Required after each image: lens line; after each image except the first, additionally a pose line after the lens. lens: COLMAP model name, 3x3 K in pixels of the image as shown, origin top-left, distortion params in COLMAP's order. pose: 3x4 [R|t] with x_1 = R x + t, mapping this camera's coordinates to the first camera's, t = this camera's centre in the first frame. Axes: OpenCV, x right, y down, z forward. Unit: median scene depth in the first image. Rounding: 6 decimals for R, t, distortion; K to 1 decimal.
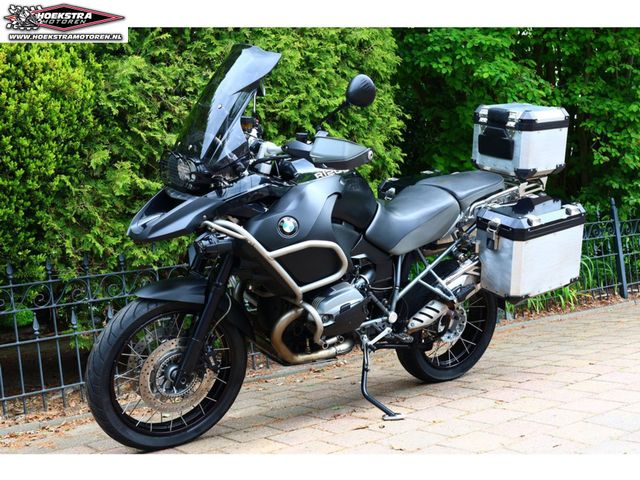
lens RADIAL K [[755.3, 0, 324.9], [0, 755.3, 243.2], [0, 0, 1]] dist [-0.009519, 0.000000]
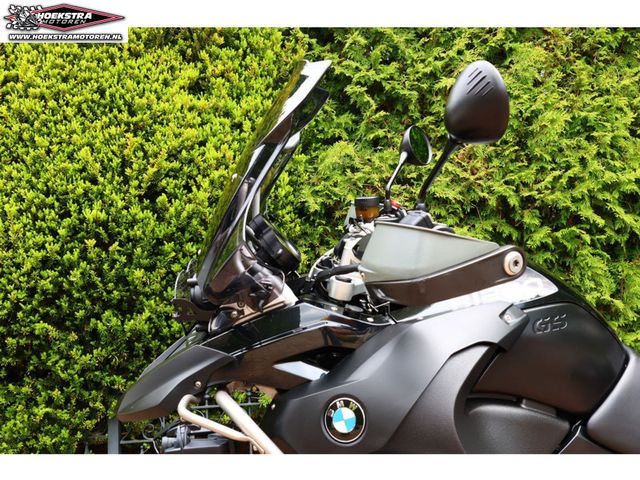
lens RADIAL K [[598.0, 0, 321.1], [0, 598.0, 240.0], [0, 0, 1]] dist [0.000427, 0.000000]
pose [[0.828109, -0.036413, -0.559383, 0.108981], [-0.038409, 0.991857, -0.121426, -0.063420], [0.559249, 0.122039, 0.819968, 0.501323]]
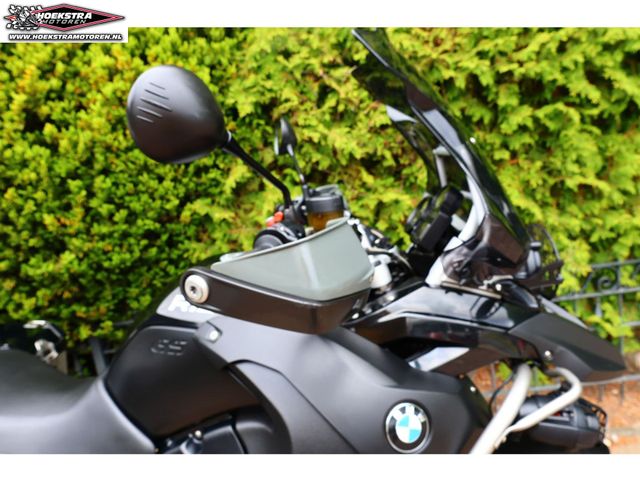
lens RADIAL K [[463.1, 0, 321.1], [0, 463.1, 241.7], [0, 0, 1]] dist [-0.009558, 0.001281]
pose [[0.805874, 0.108397, -0.582081, 0.048130], [0.056094, 0.964700, 0.257309, -0.177895], [0.589425, -0.240010, 0.771346, 0.737368]]
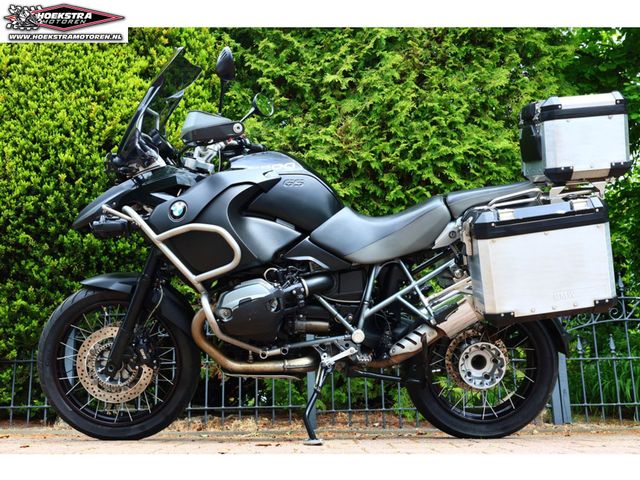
lens RADIAL K [[684.1, 0, 323.5], [0, 684.1, 240.7], [0, 0, 1]] dist [-0.005381, 0.000000]
pose [[0.830099, -0.035978, -0.556454, 0.448489], [-0.075766, 0.981384, -0.176477, 0.118903], [0.552444, 0.188654, 0.811921, 0.283641]]
